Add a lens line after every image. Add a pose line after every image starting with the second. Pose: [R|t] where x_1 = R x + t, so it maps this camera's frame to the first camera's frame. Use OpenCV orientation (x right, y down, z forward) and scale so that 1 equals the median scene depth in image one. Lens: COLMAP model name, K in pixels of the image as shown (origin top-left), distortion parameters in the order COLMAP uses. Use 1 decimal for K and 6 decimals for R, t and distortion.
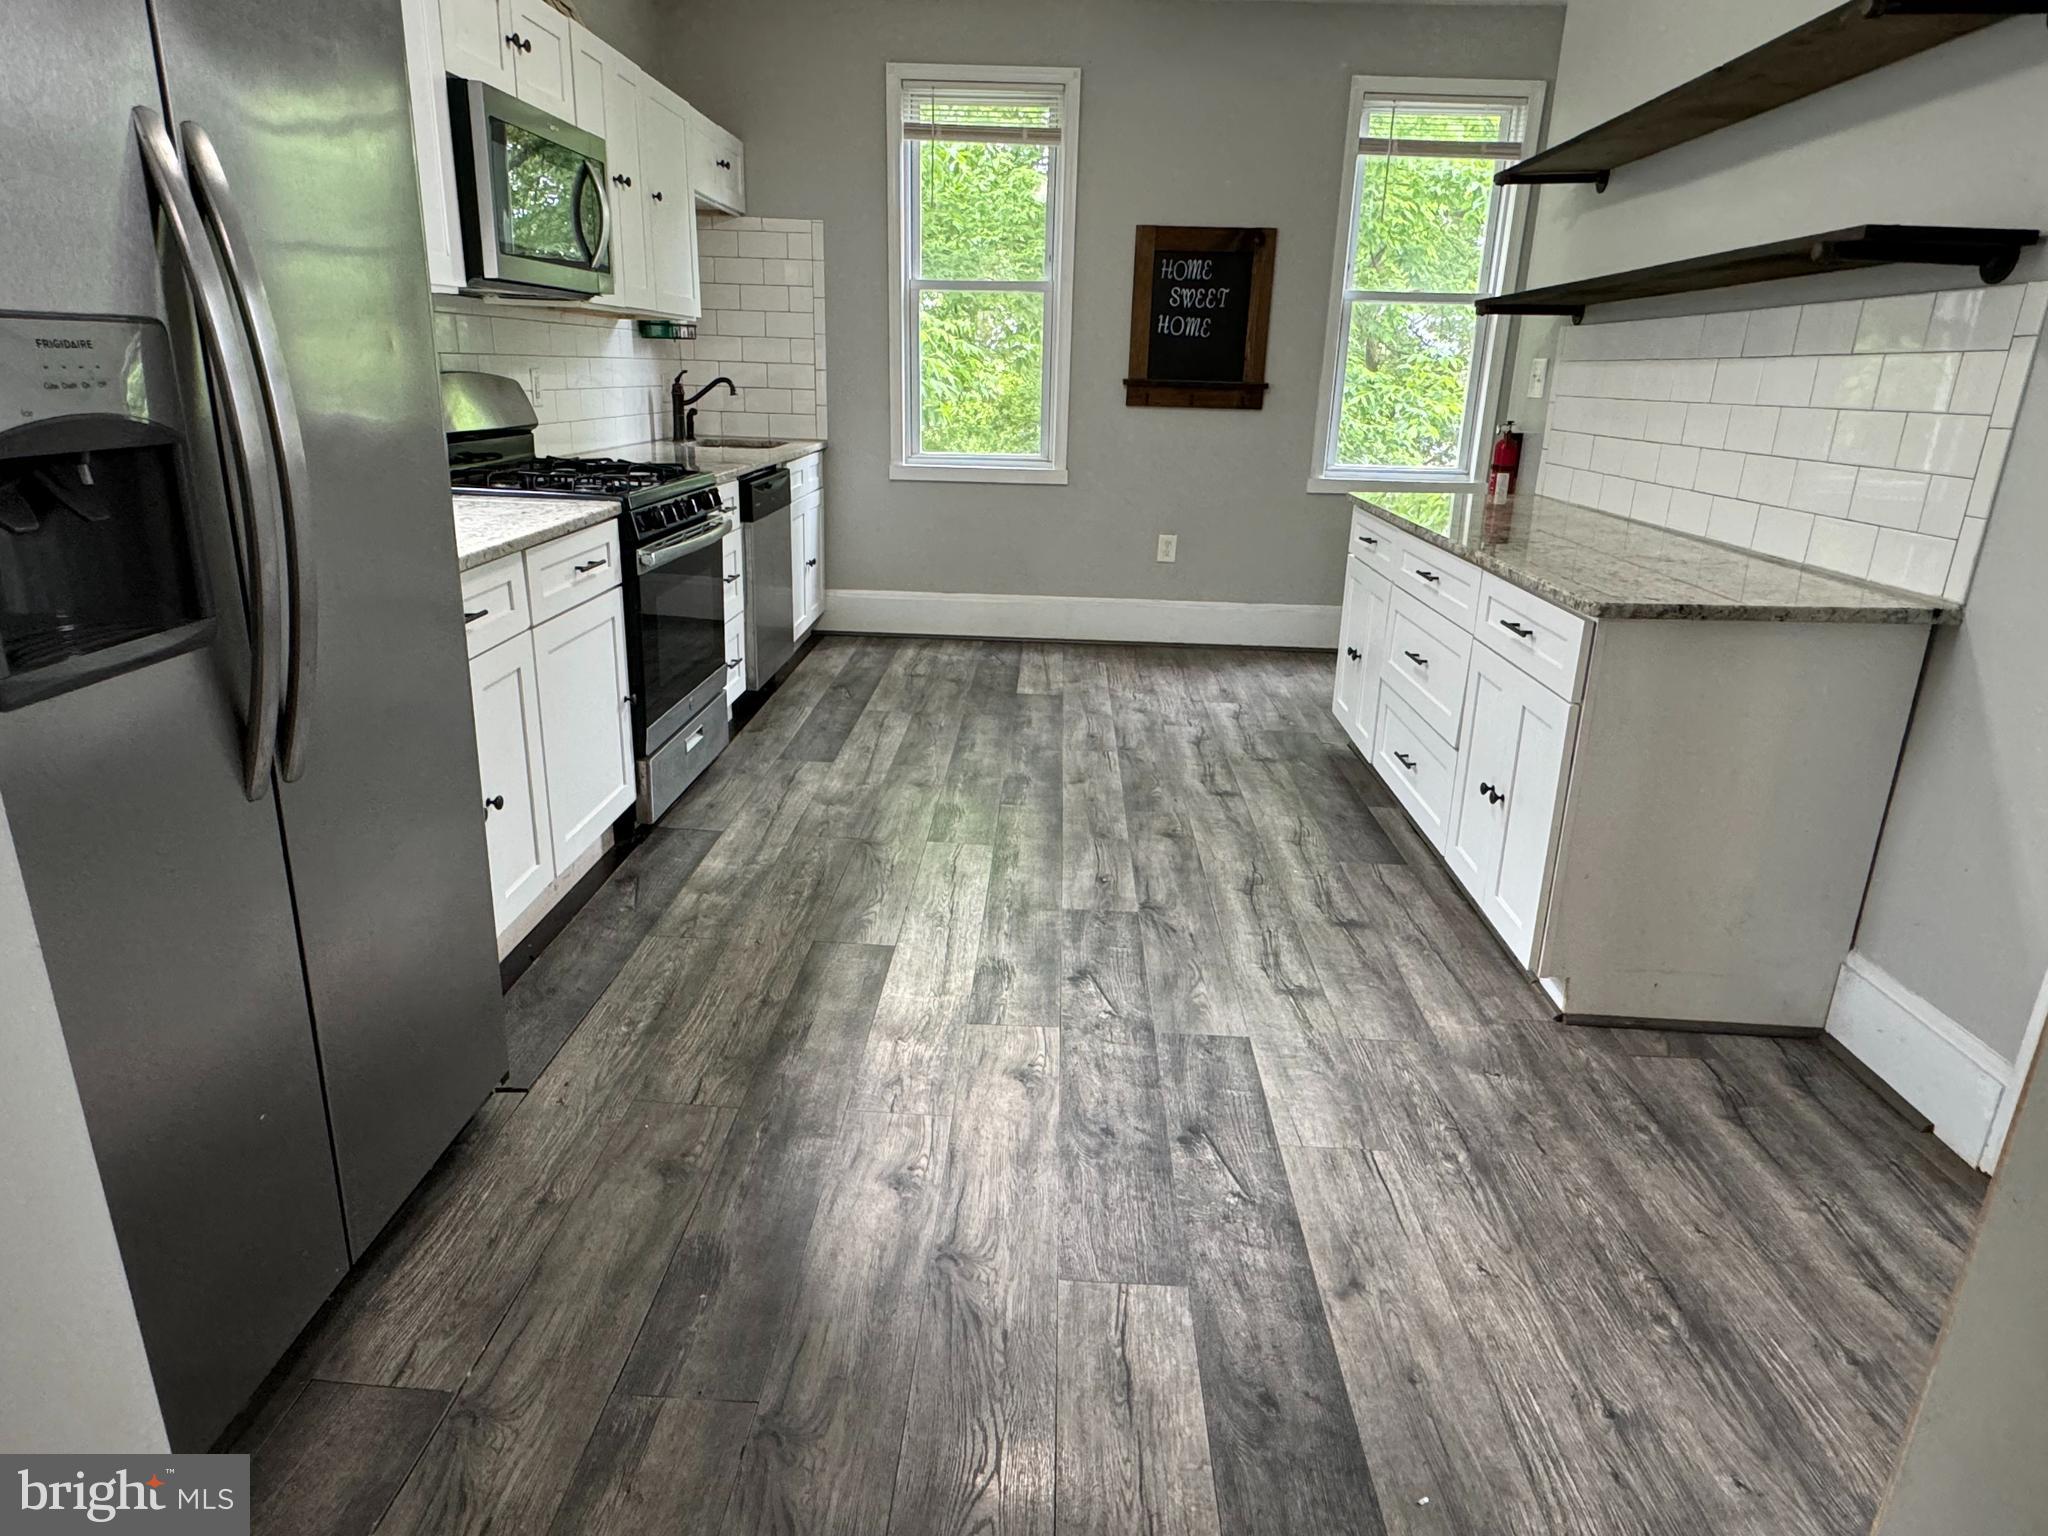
lens RADIAL K [[1195.6, 0, 1016.7], [0, 1195.6, 757.9], [0, 0, 1]] dist [-0.001125, 0.000285]
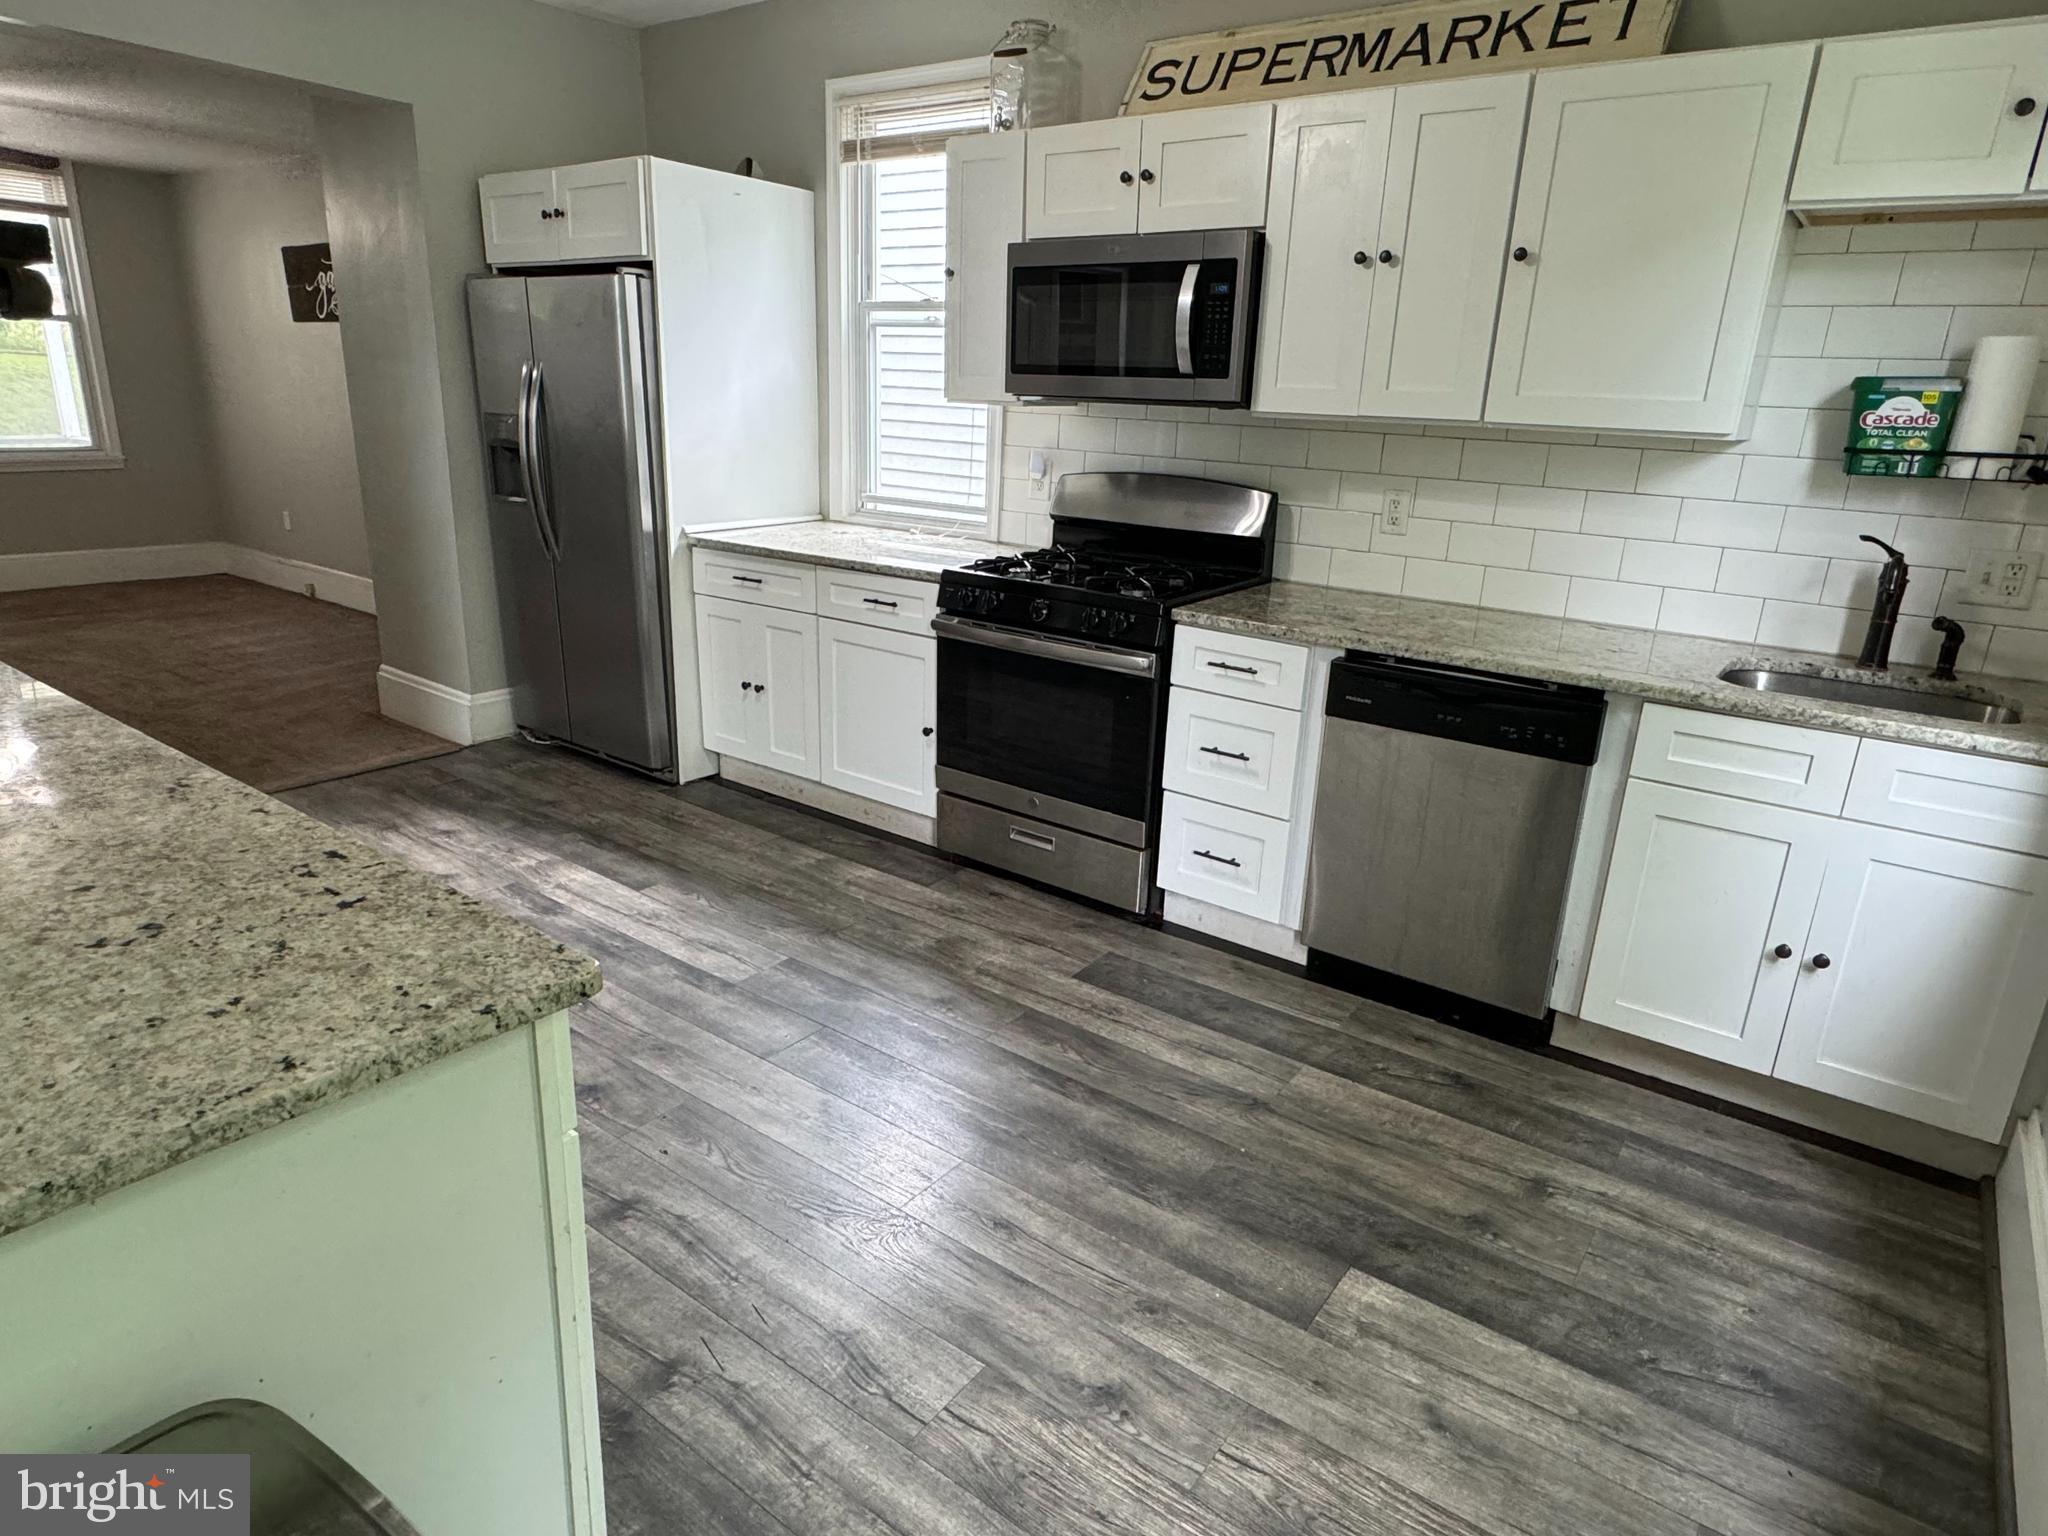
lens RADIAL K [[1195.6, 0, 1018.8], [0, 1195.6, 765.9], [0, 0, 1]] dist [-0.001125, 0.000285]
pose [[-0.562064, 0.200951, -0.802311, 0.562683], [-0.308819, 0.848894, 0.428964, -0.530519], [0.767277, 0.488874, -0.415076, 1.494178]]
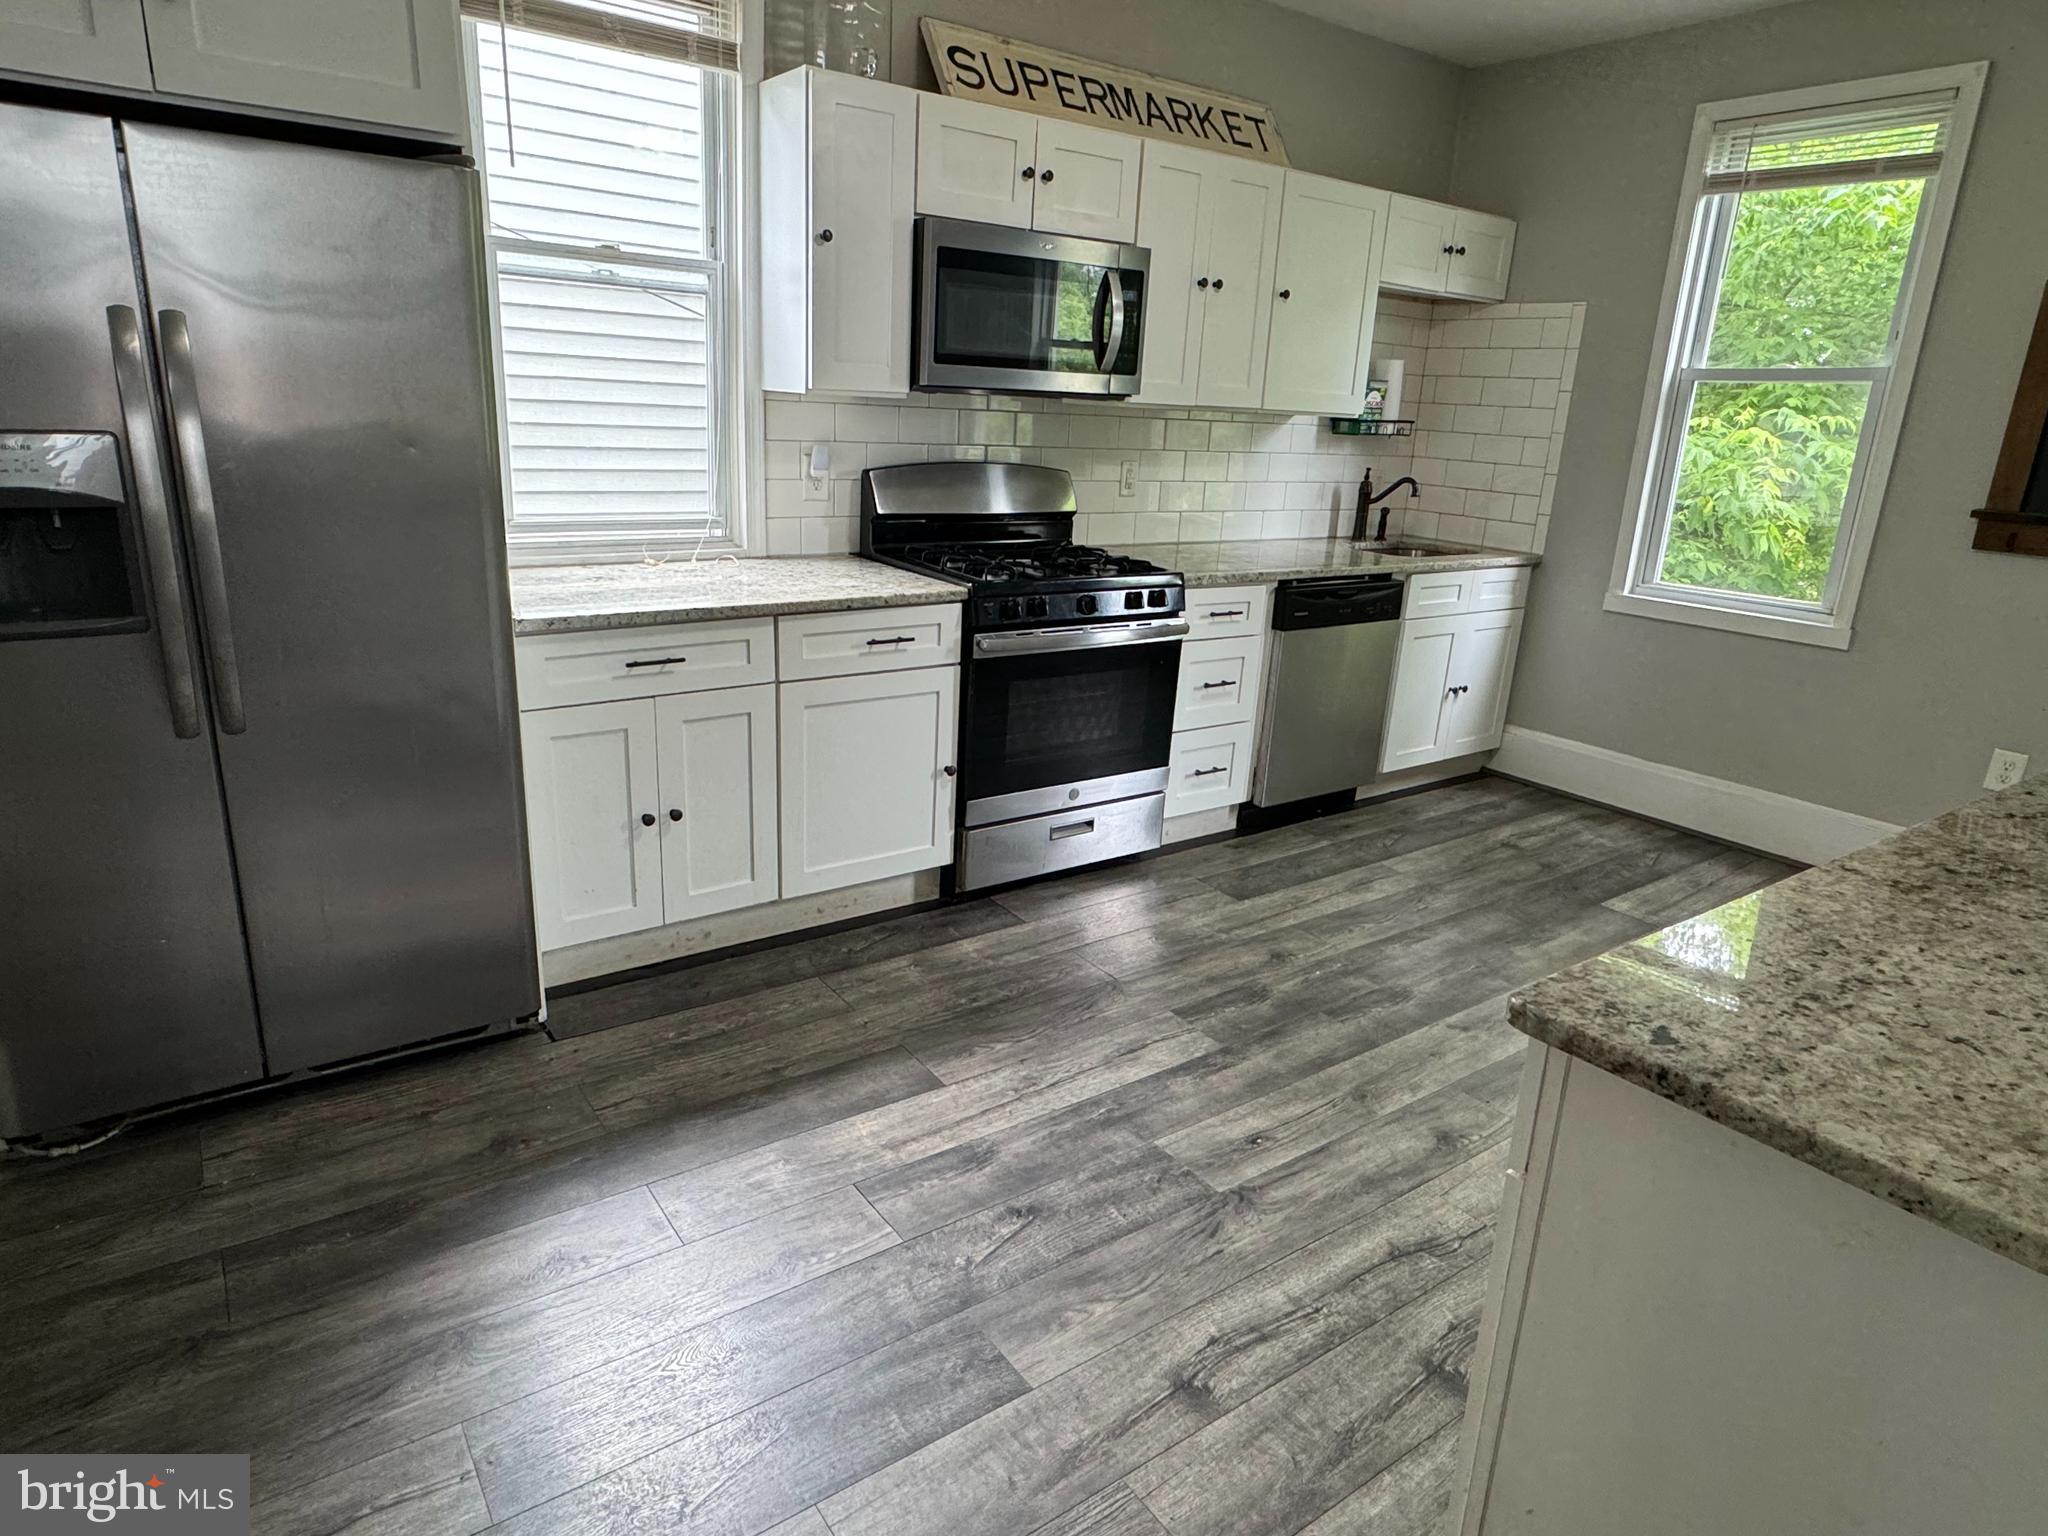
lens RADIAL K [[1195.6, 0, 1018.5], [0, 1195.6, 756.2], [0, 0, 1]] dist [-0.001125, 0.000285]
pose [[0.614433, 0.225179, -0.756153, 0.486042], [-0.273426, 0.959785, 0.063640, -0.137026], [0.740075, 0.167650, 0.651293, 0.330597]]
